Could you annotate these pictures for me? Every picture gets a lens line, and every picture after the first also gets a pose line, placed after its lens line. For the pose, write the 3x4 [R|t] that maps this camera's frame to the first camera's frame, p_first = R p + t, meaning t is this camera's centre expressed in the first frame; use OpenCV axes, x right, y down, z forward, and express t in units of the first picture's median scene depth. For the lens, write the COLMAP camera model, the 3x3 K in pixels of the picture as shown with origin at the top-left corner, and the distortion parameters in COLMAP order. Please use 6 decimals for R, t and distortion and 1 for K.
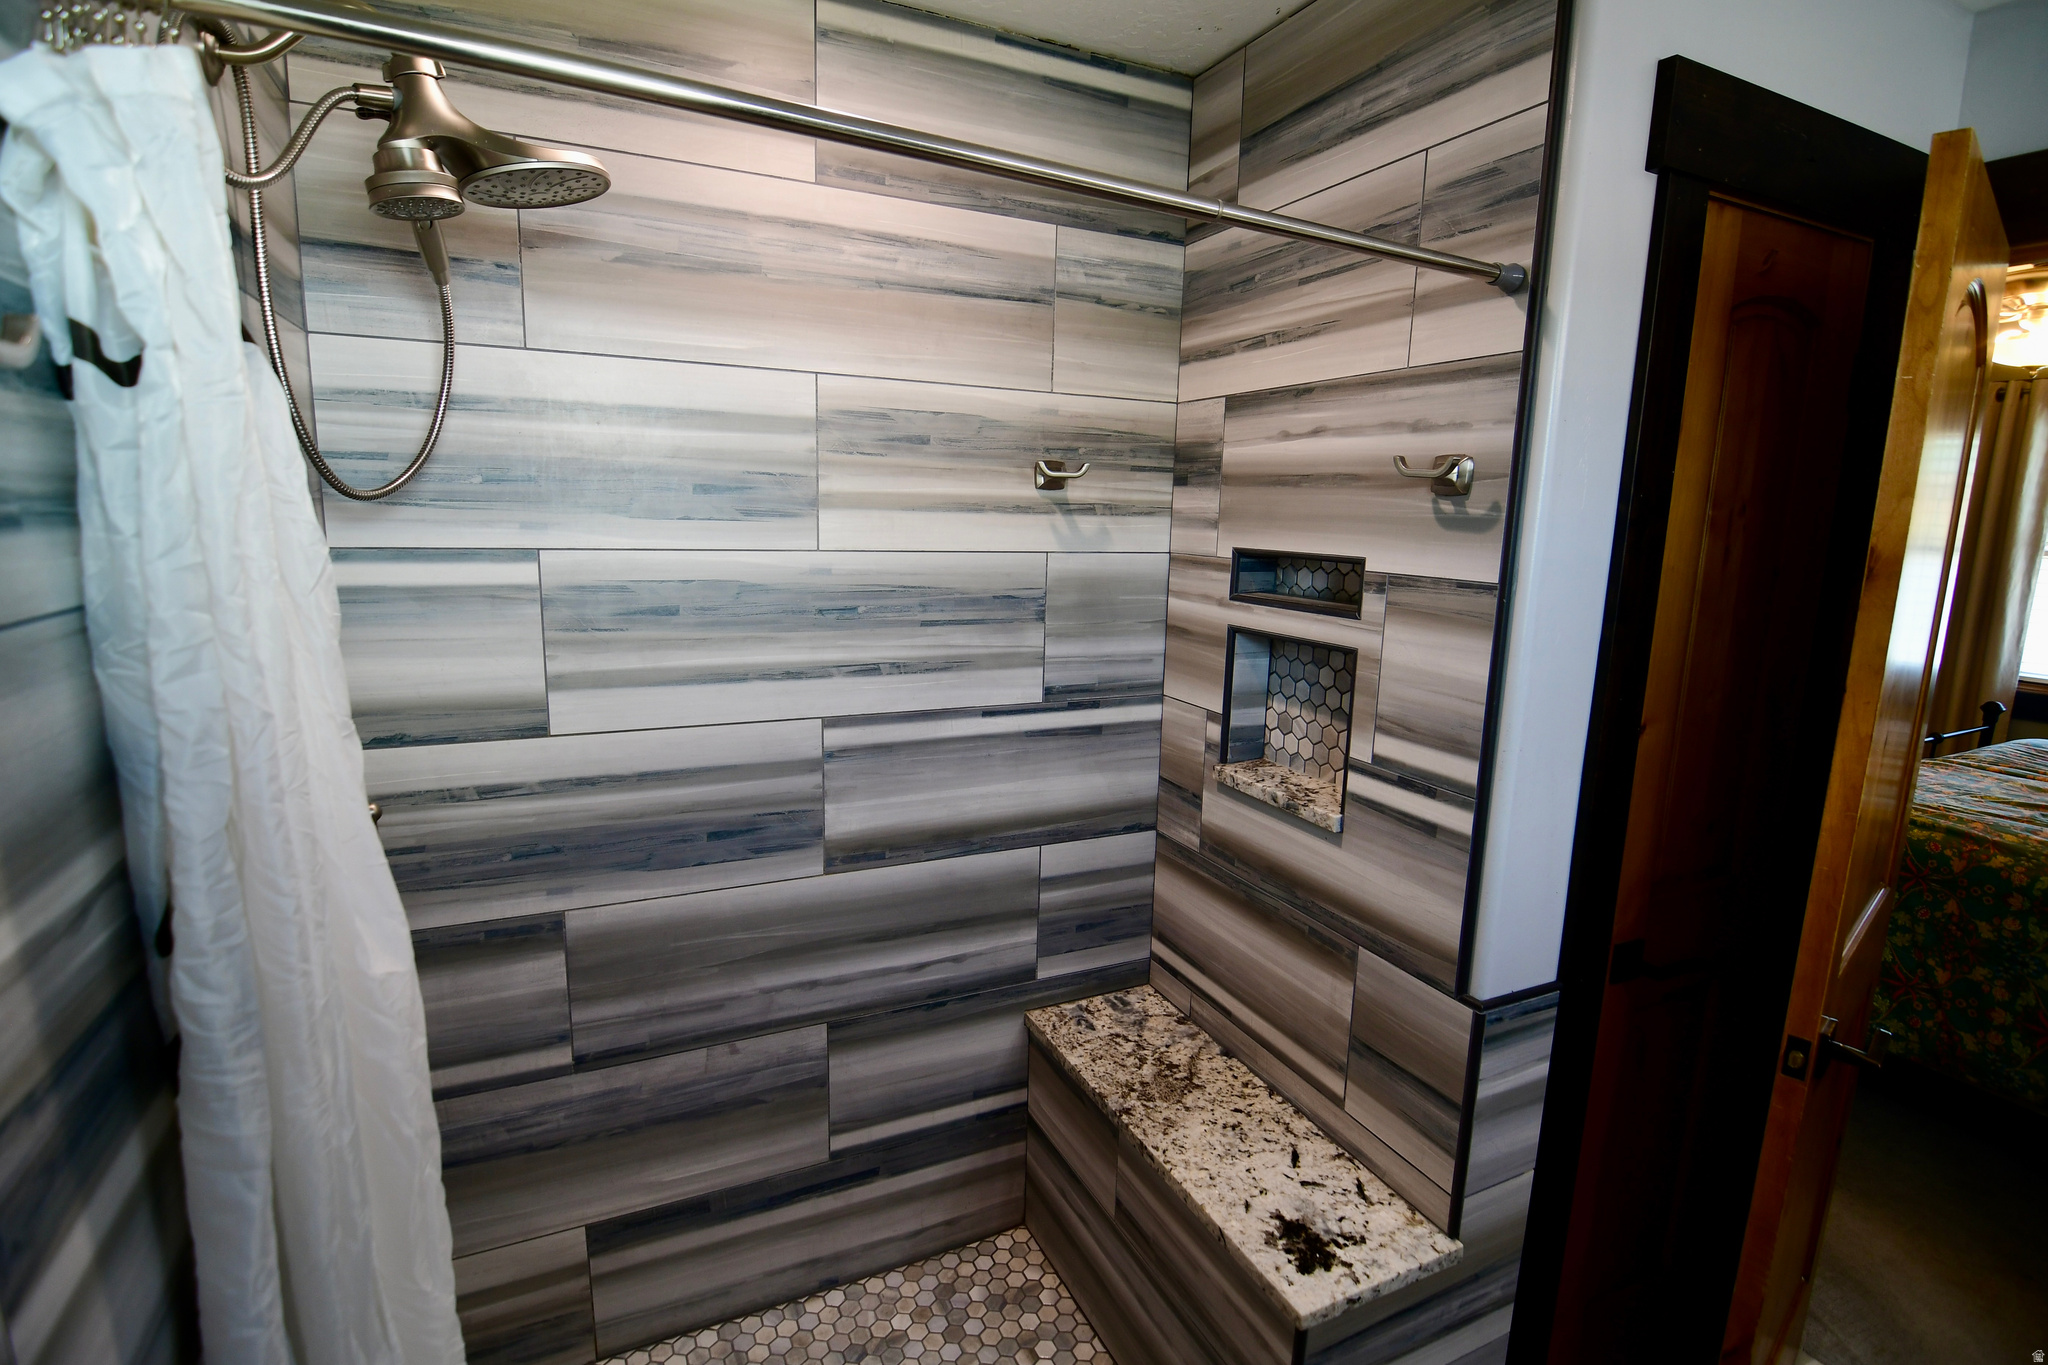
lens RADIAL K [[980.1, 0, 1026.9], [0, 980.1, 679.0], [0, 0, 1]] dist [-0.013170, -0.005568]
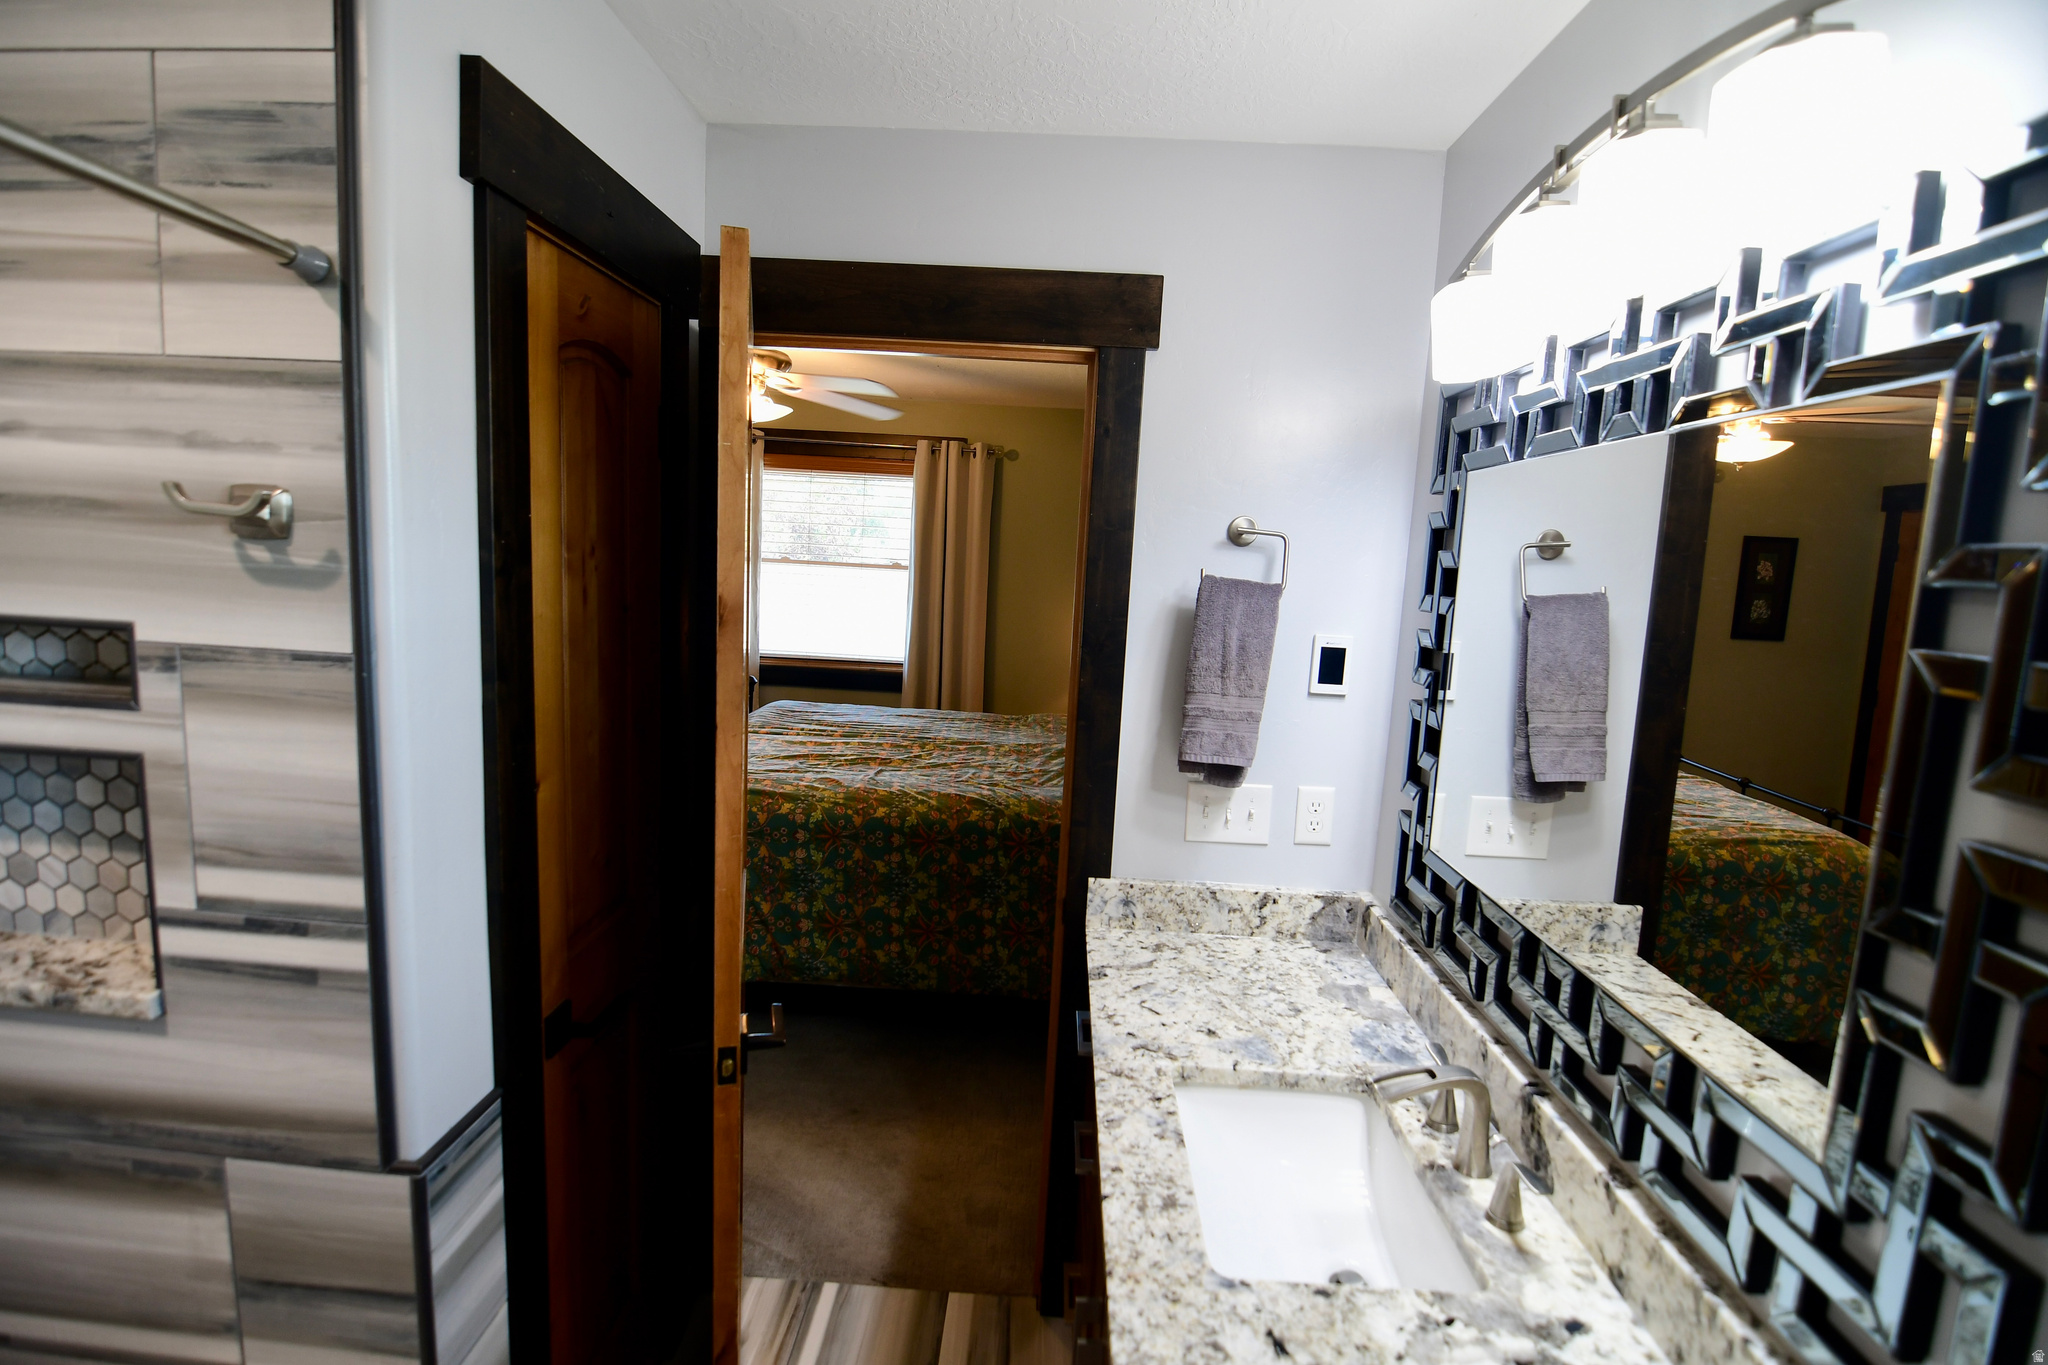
lens RADIAL K [[980.1, 0, 1019.7], [0, 980.1, 684.1], [0, 0, 1]] dist [-0.013170, -0.005568]
pose [[0.464035, -0.123228, 0.877204, 0.037107], [0.117020, 0.990125, 0.077189, -0.066023], [-0.878053, 0.066833, 0.473873, 0.144409]]
